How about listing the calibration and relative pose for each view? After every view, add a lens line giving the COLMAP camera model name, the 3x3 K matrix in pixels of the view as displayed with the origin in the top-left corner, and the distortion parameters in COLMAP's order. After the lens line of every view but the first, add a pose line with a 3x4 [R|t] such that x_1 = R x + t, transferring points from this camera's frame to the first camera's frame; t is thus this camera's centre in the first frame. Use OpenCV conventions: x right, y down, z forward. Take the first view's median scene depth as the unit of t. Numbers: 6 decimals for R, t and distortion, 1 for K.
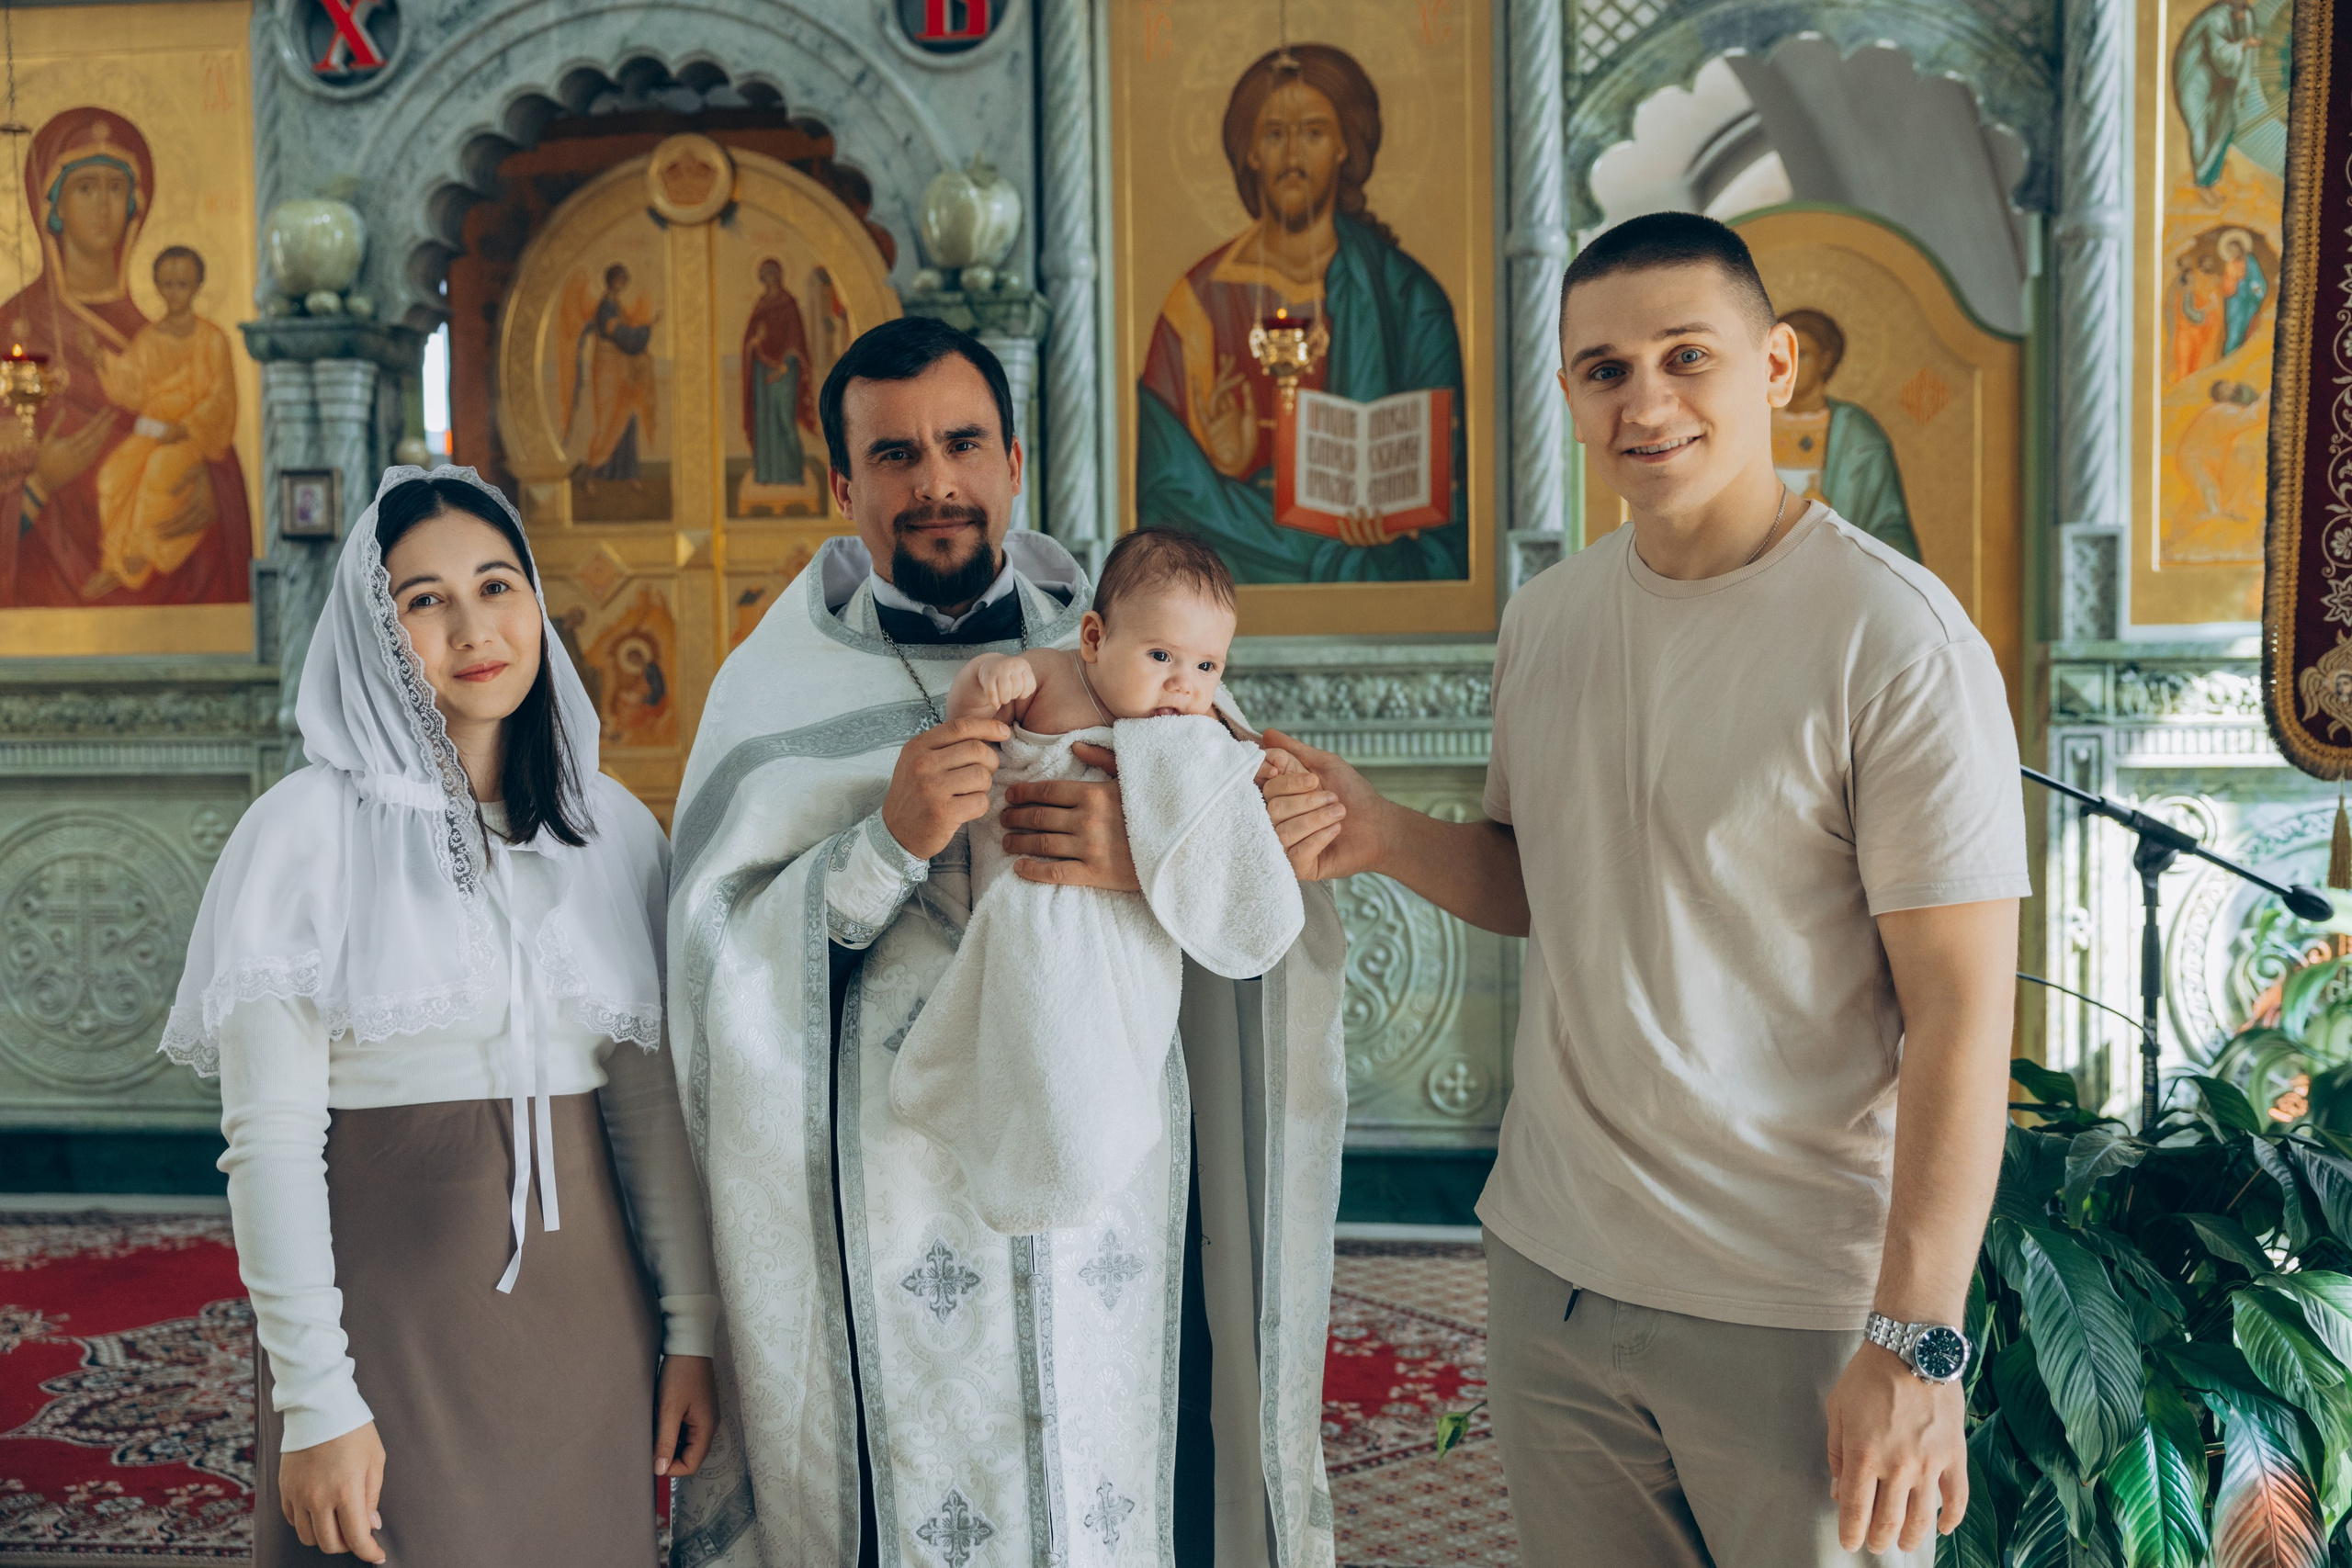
lens RADIAL K [[2403.2, 0, 1186.5], [0, 2403.2, 771.2], [0, 0, 1]] dist [0.040490, 0.000000]
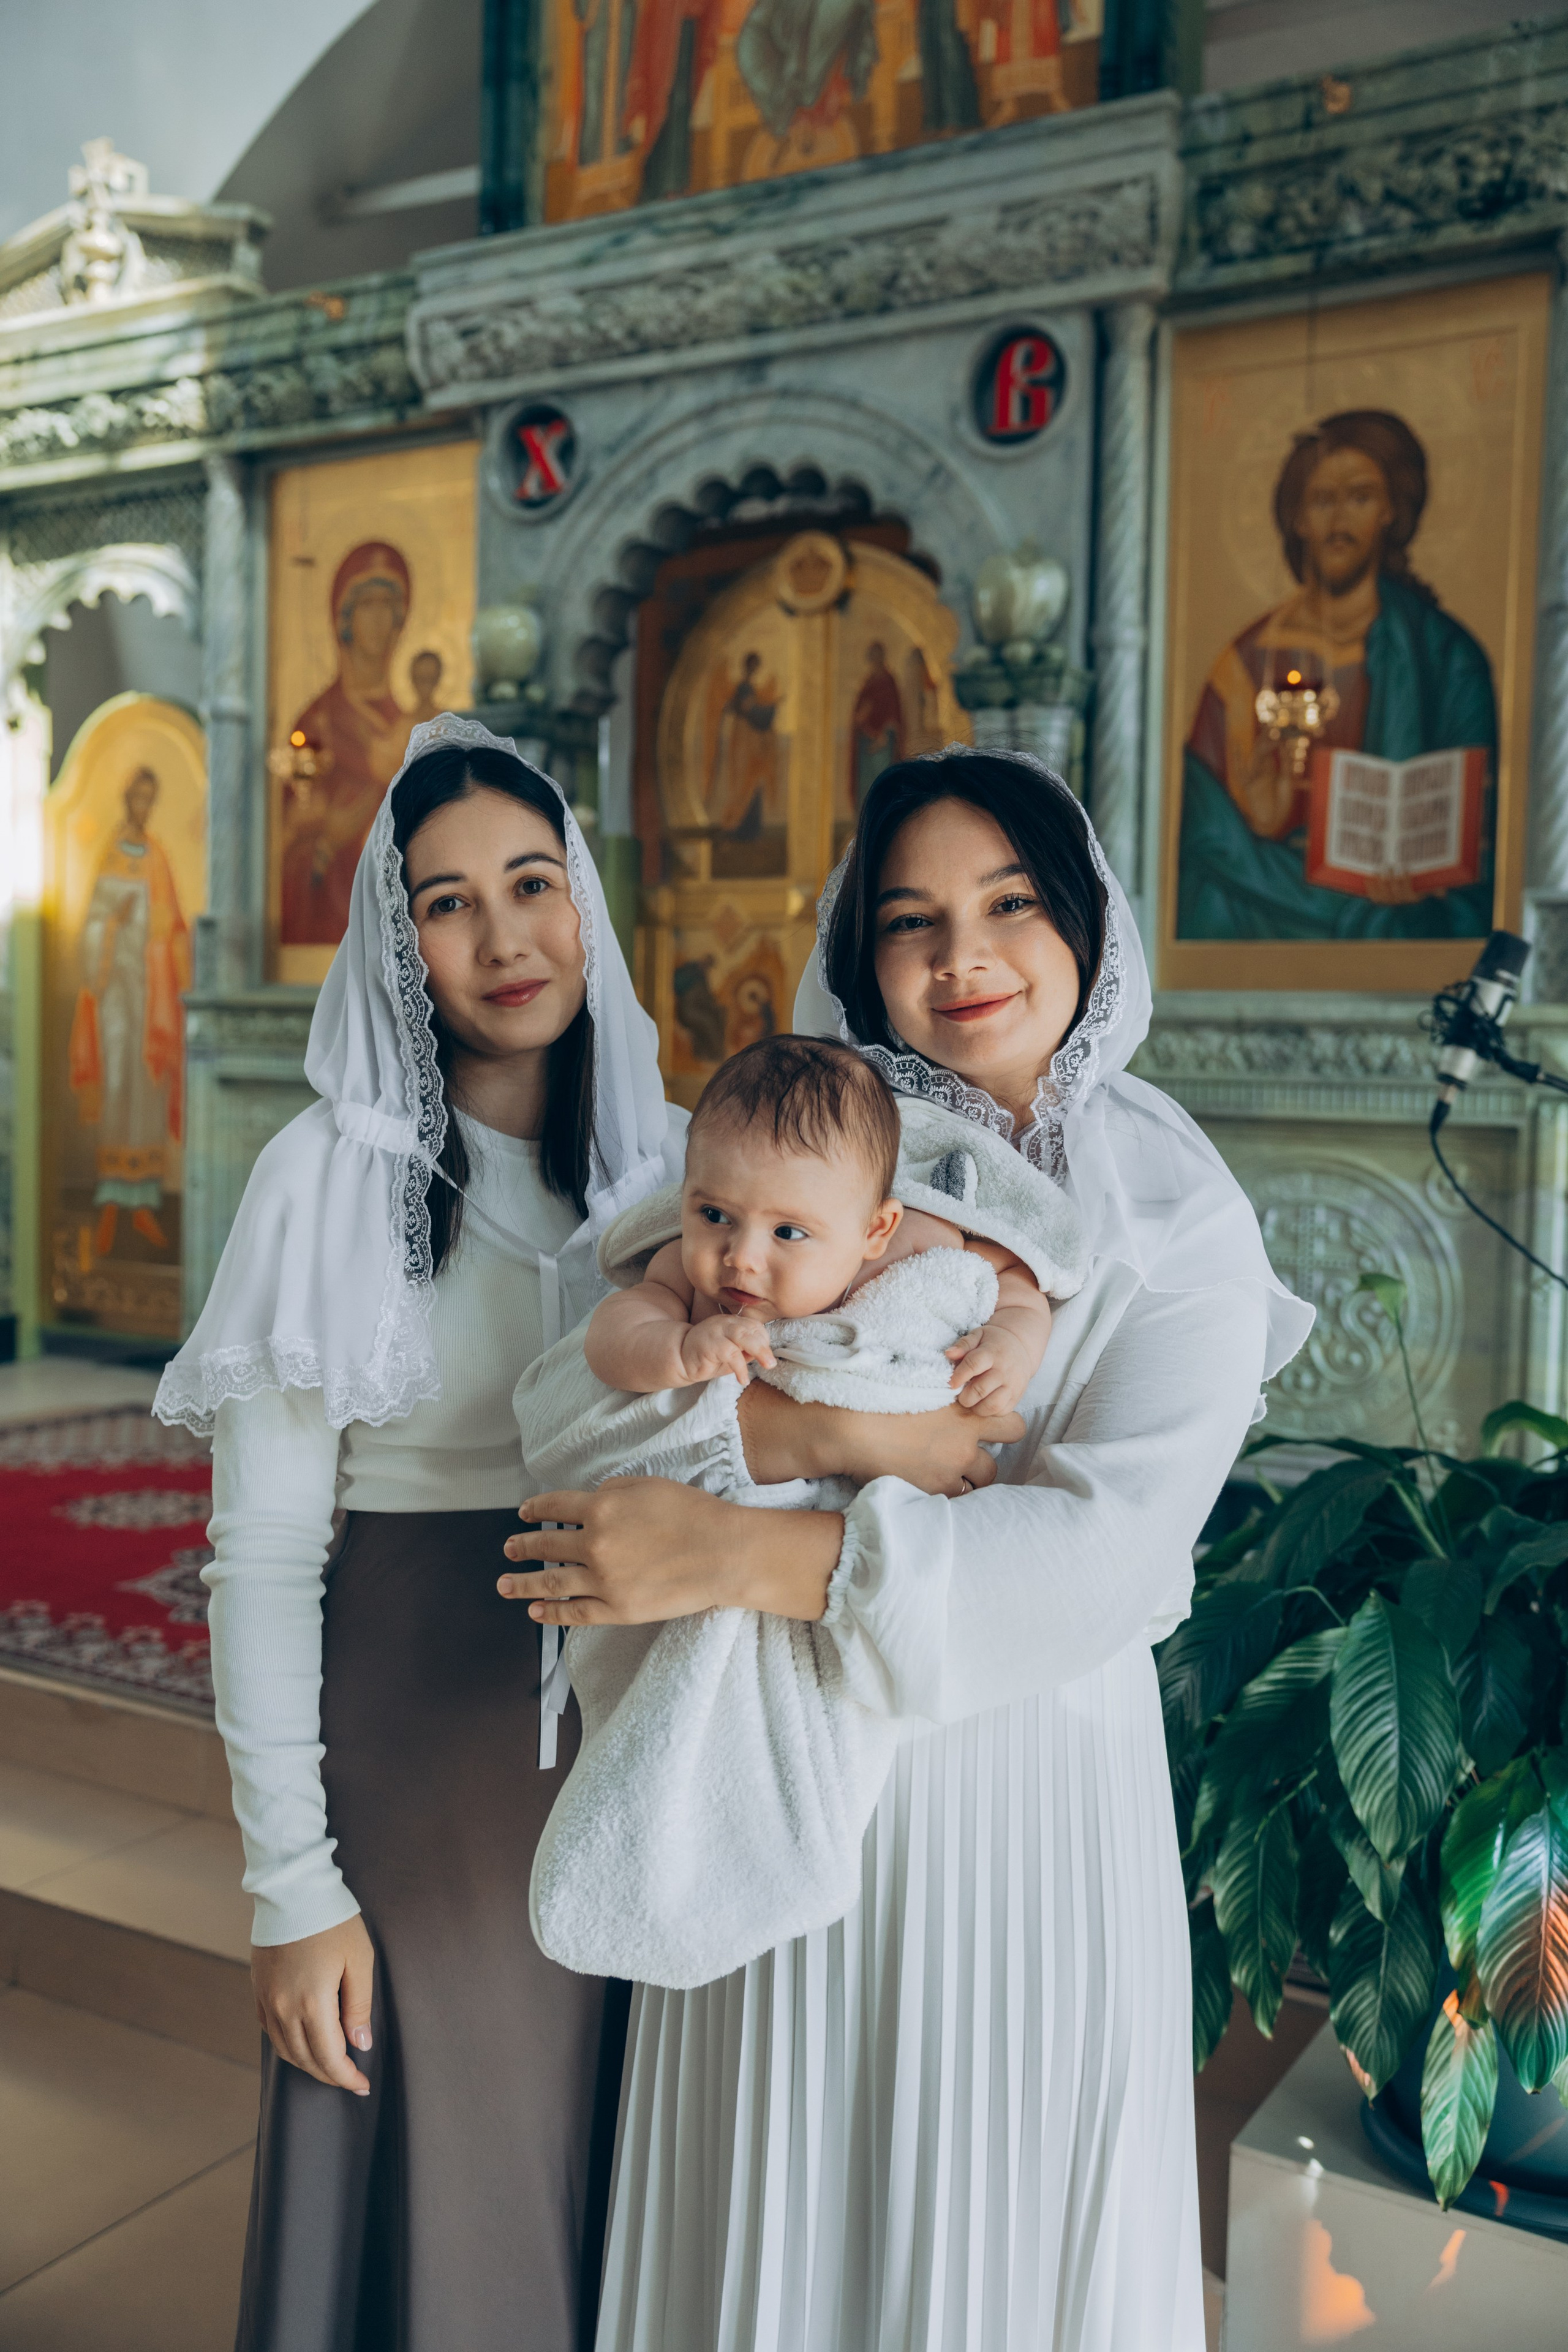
lens RADIAL K [[2231.3, 0, 775.6], [0, 2231.3, 1162.4], [0, 0, 1]] dist [0.018960, 0.000000]
pose [[0.922761, 0.054075, -0.381561, 0.199073], [-0.045179, 0.998459, 0.032239, -0.003872], [0.382716, -0.012511, 0.923781, 0.030037]]
